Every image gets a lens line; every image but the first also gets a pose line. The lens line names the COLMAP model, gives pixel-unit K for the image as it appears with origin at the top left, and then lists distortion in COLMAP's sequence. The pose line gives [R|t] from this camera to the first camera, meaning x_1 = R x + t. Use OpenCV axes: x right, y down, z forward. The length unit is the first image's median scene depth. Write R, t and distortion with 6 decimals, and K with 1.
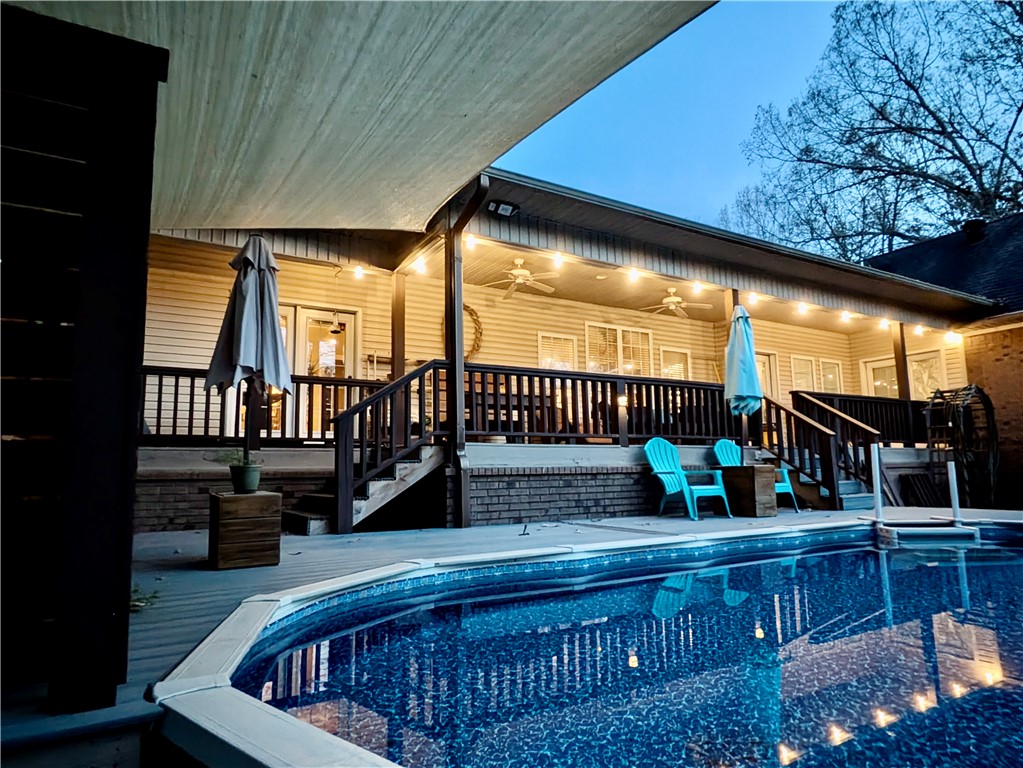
lens RADIAL K [[619.9, 0, 511.5], [0, 619.9, 384.0], [0, 0, 1]] dist [-0.000358, -0.000075]
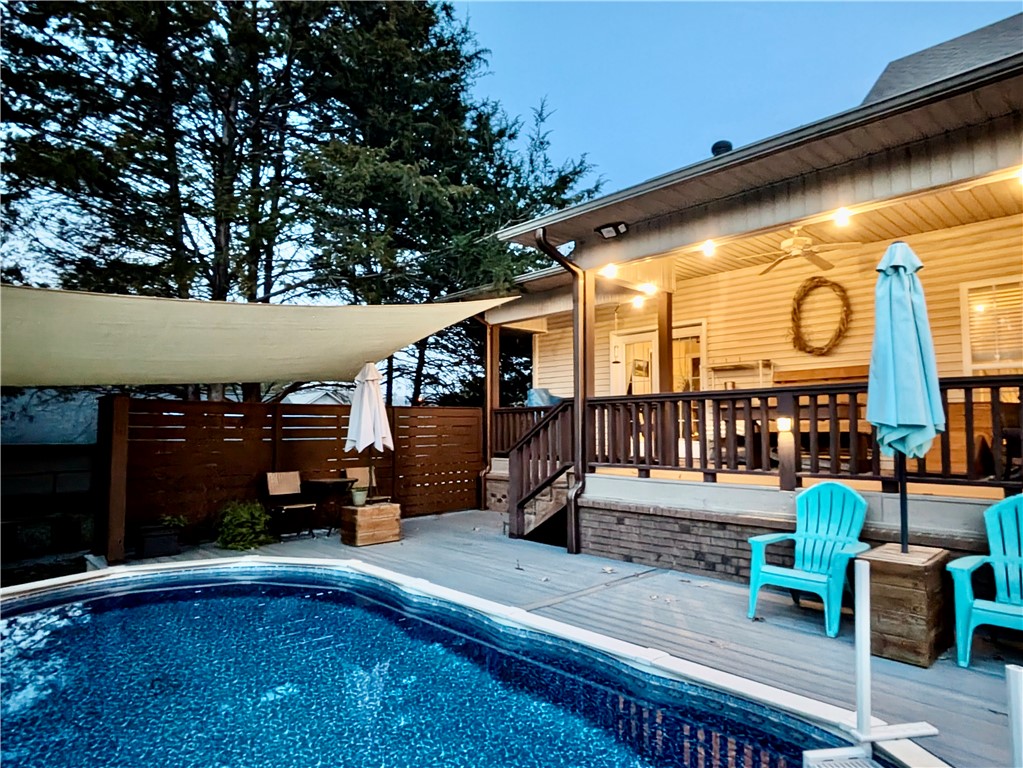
lens RADIAL K [[619.9, 0, 511.5], [0, 619.9, 384.0], [0, 0, 1]] dist [-0.000358, -0.000075]
pose [[0.208378, -0.052666, -0.976629, 0.894704], [0.143658, 0.989367, -0.022701, -0.051799], [0.967441, -0.135570, 0.213728, 0.627508]]
